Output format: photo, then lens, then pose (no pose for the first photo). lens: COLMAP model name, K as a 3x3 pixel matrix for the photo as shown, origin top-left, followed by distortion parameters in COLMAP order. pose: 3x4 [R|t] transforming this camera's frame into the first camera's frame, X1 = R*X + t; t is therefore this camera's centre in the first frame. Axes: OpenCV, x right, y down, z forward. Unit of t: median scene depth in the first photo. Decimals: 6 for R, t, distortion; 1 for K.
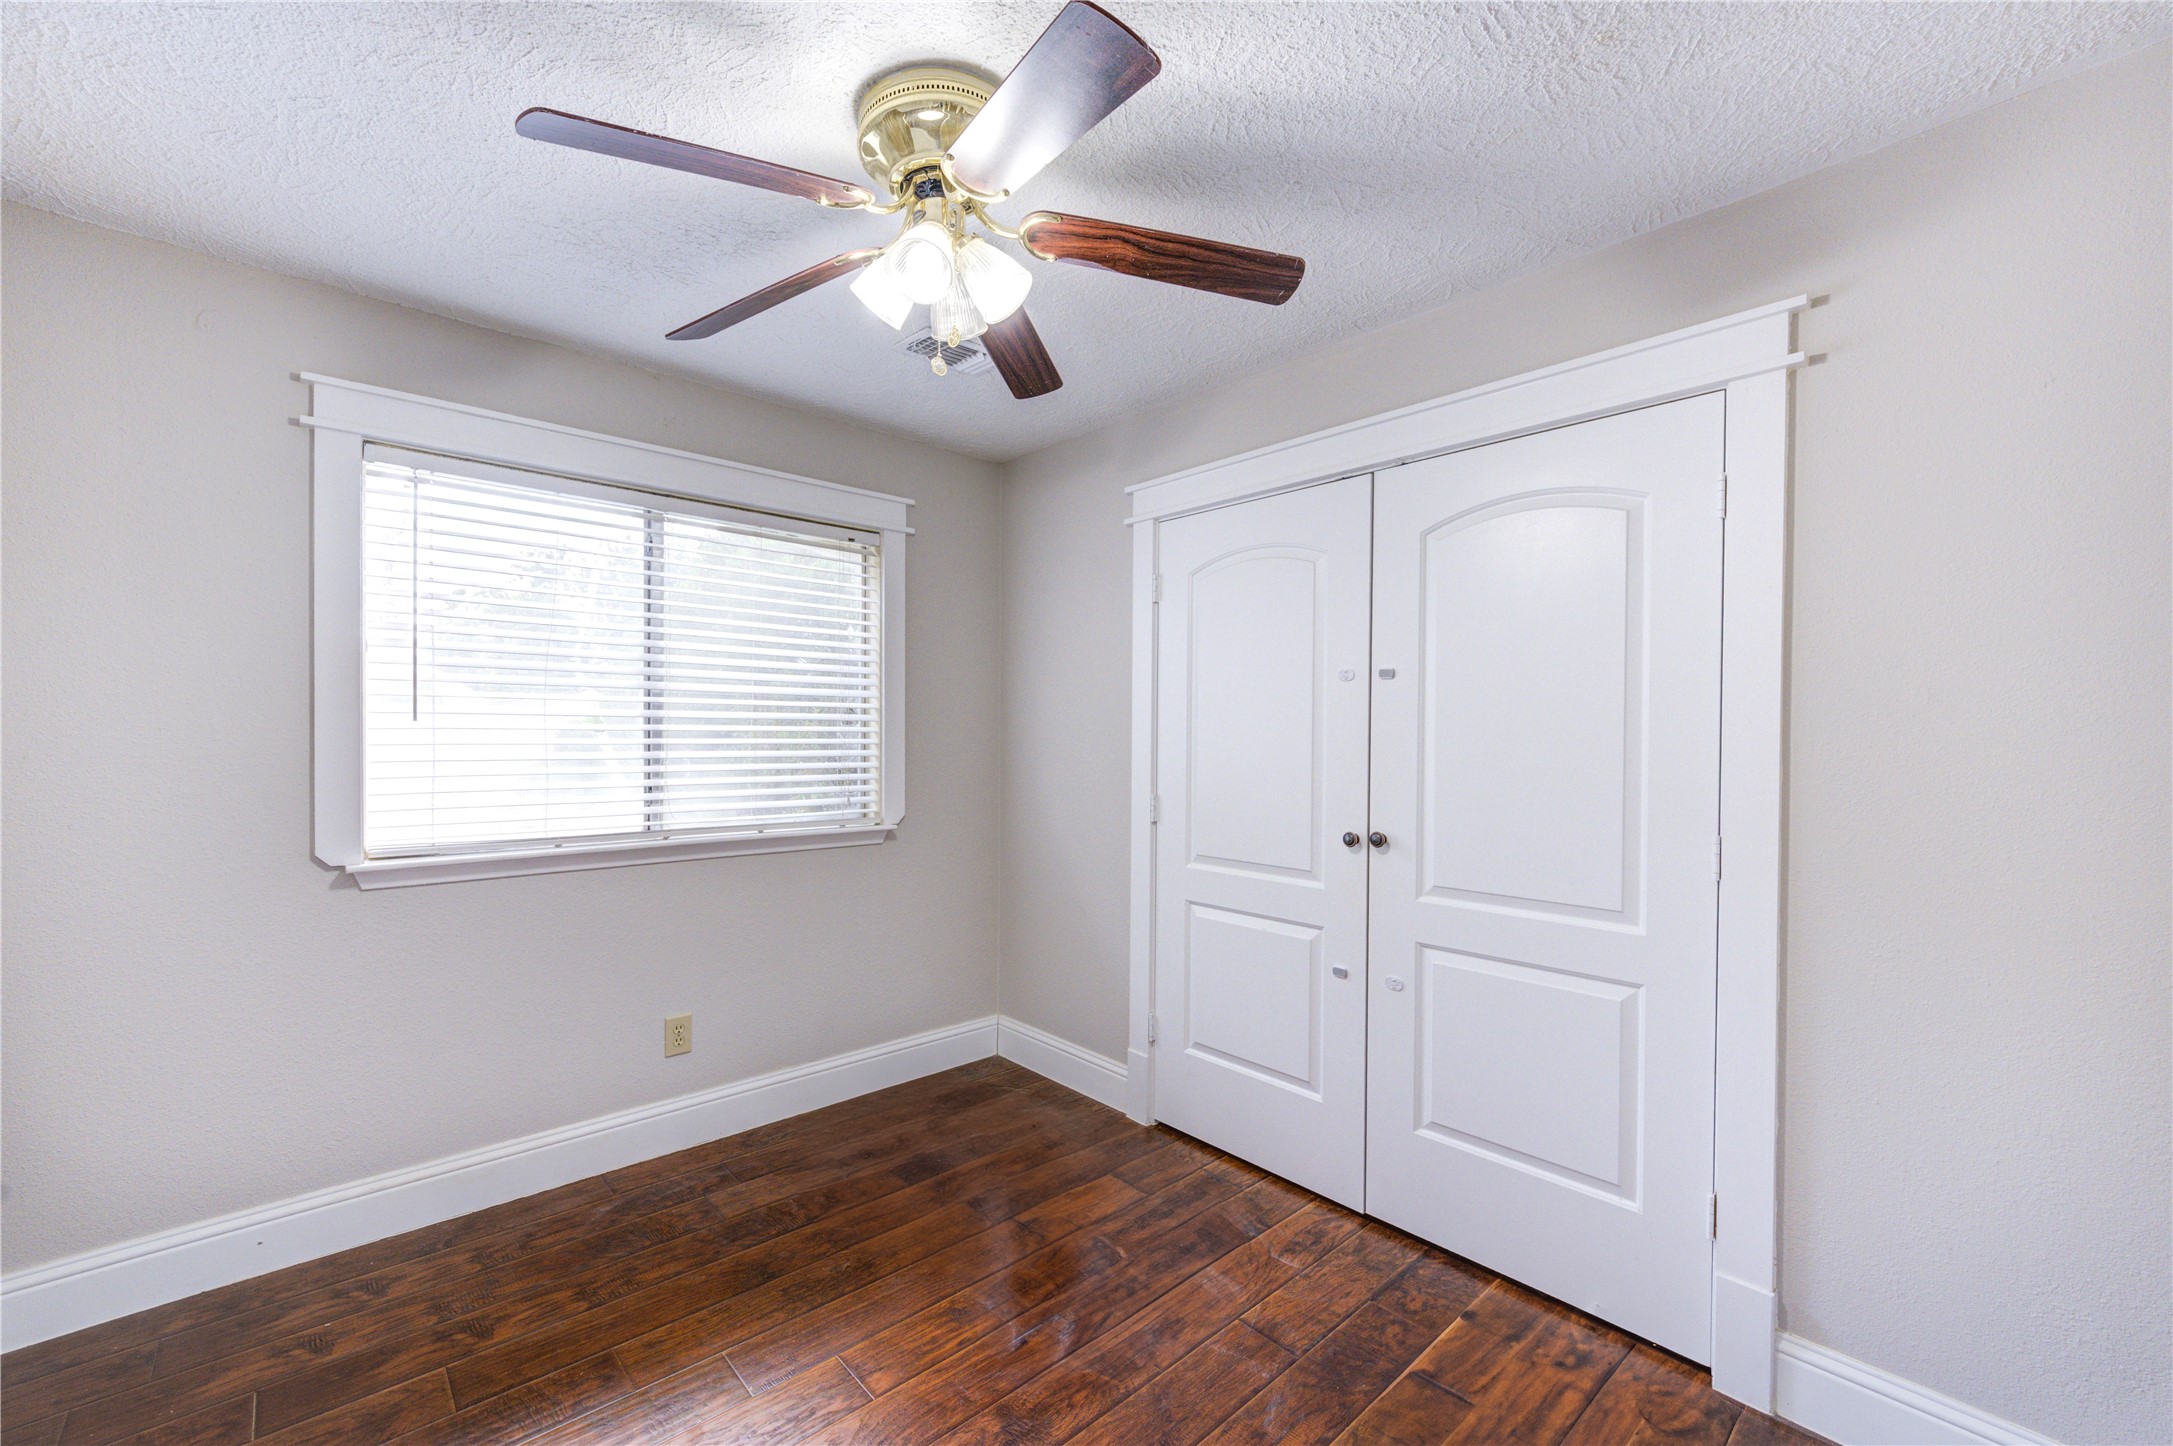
lens RADIAL K [[880.7, 0, 1059.5], [0, 880.7, 735.8], [0, 0, 1]] dist [-0.000594, -0.000143]
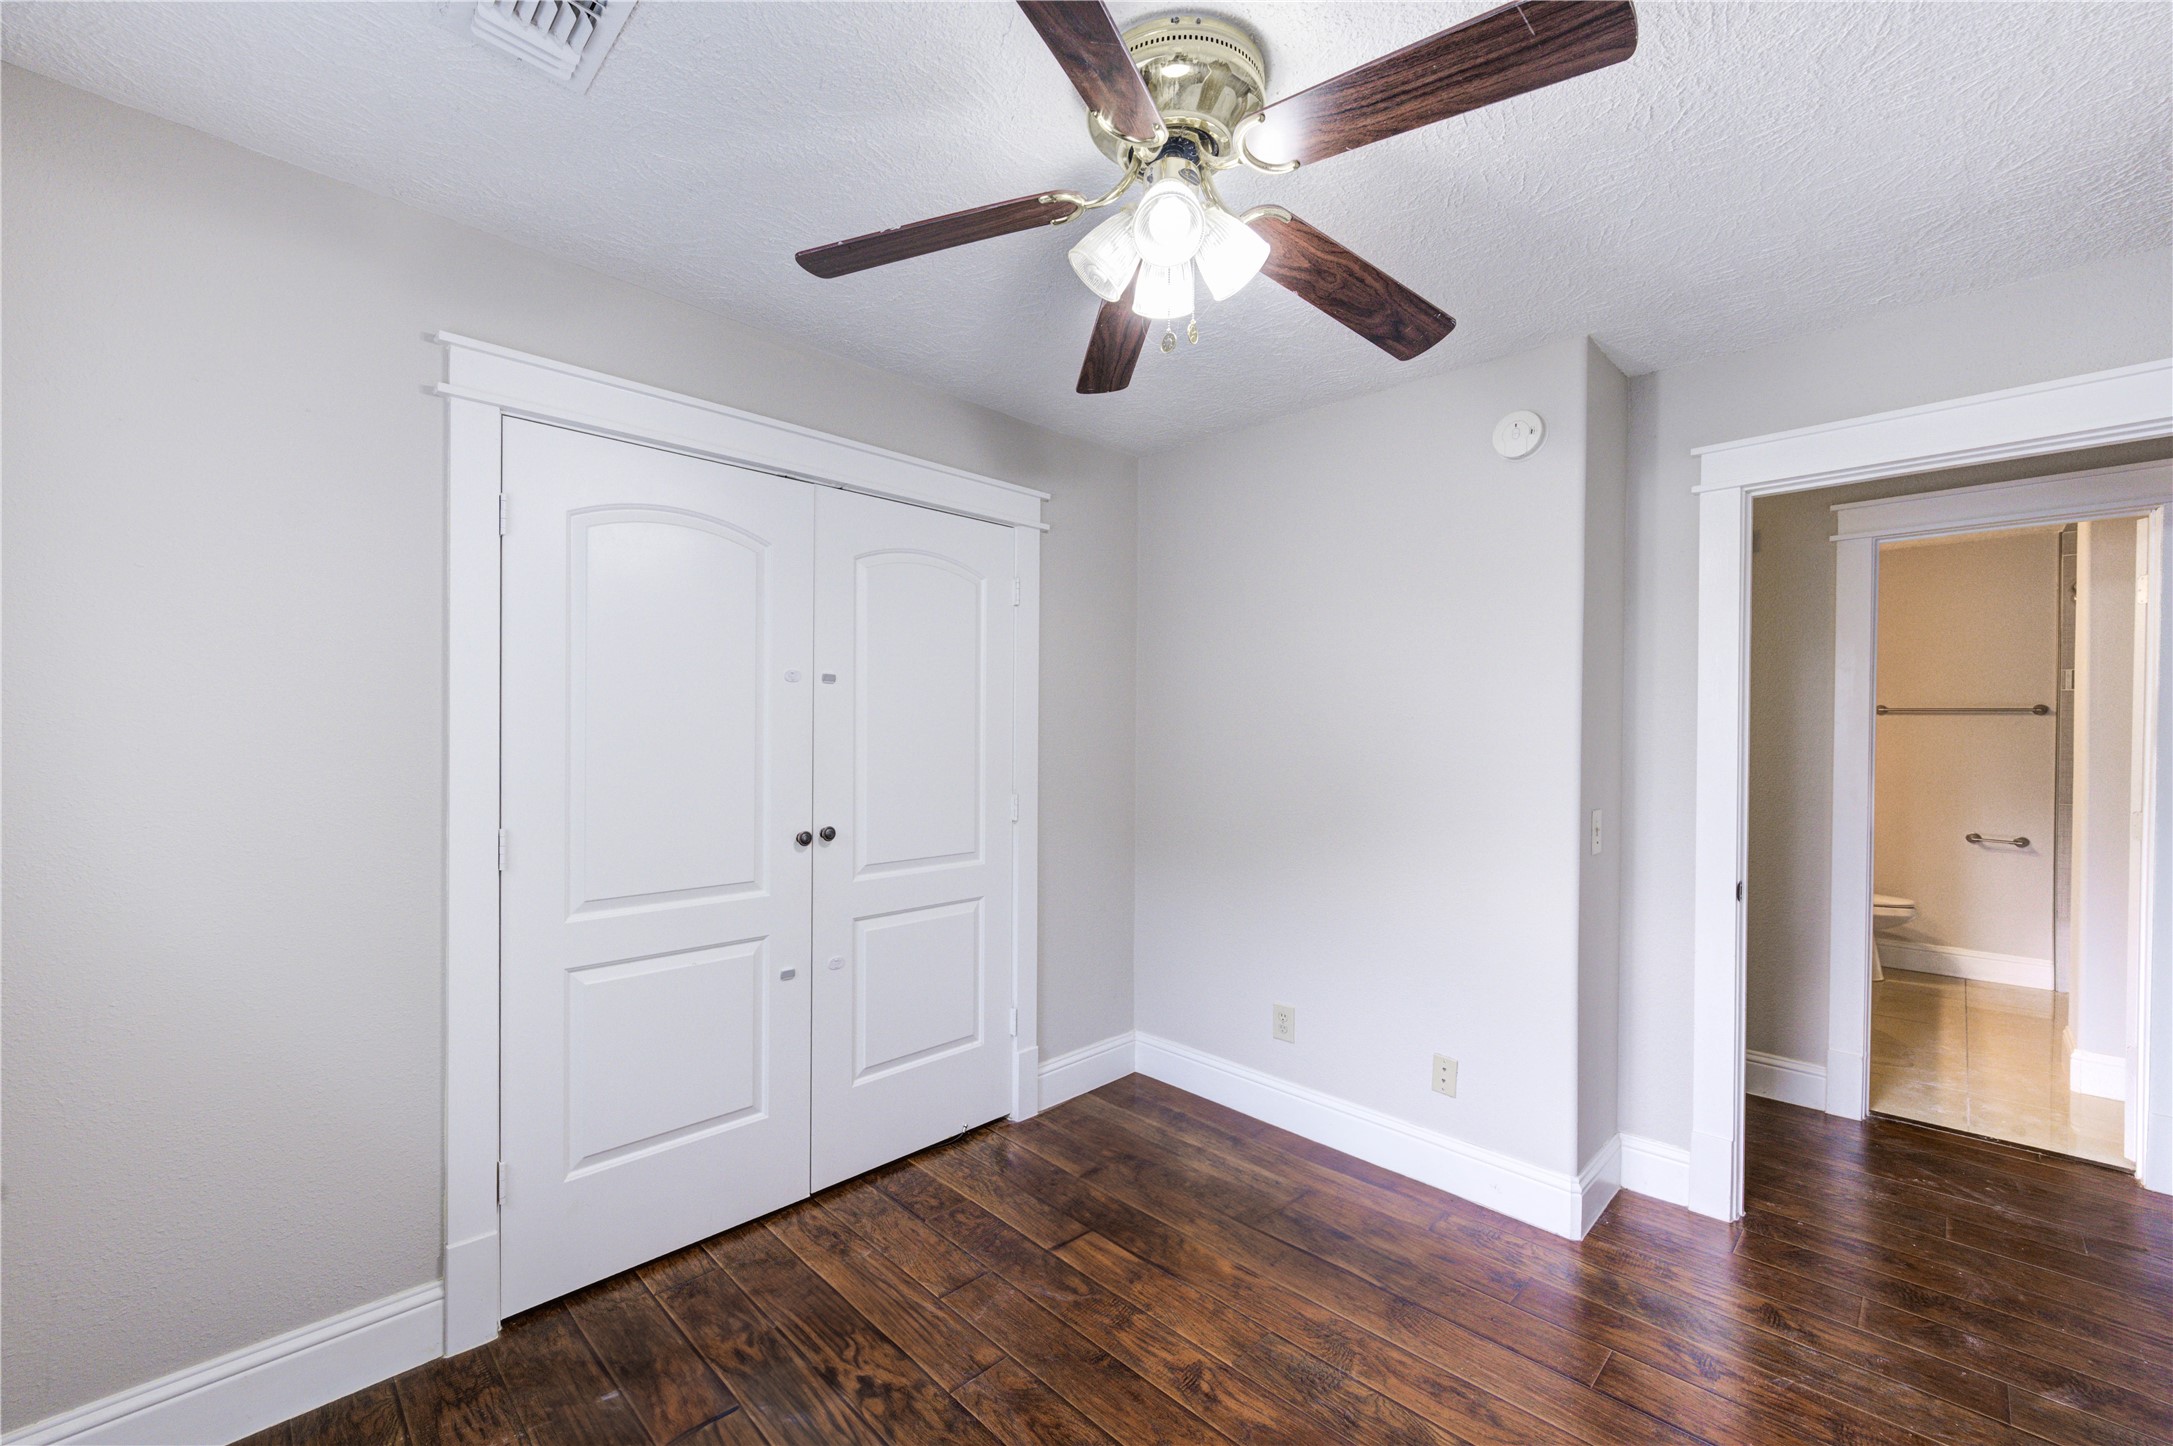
lens RADIAL K [[870.2, 0, 1045.2], [0, 870.2, 734.0], [0, 0, 1]] dist [0.000126, 0.000785]
pose [[-0.040089, -0.012156, 0.999122, -0.700090], [0.000580, 0.999926, 0.012189, -0.015231], [-0.999196, 0.001068, -0.040079, 0.778998]]
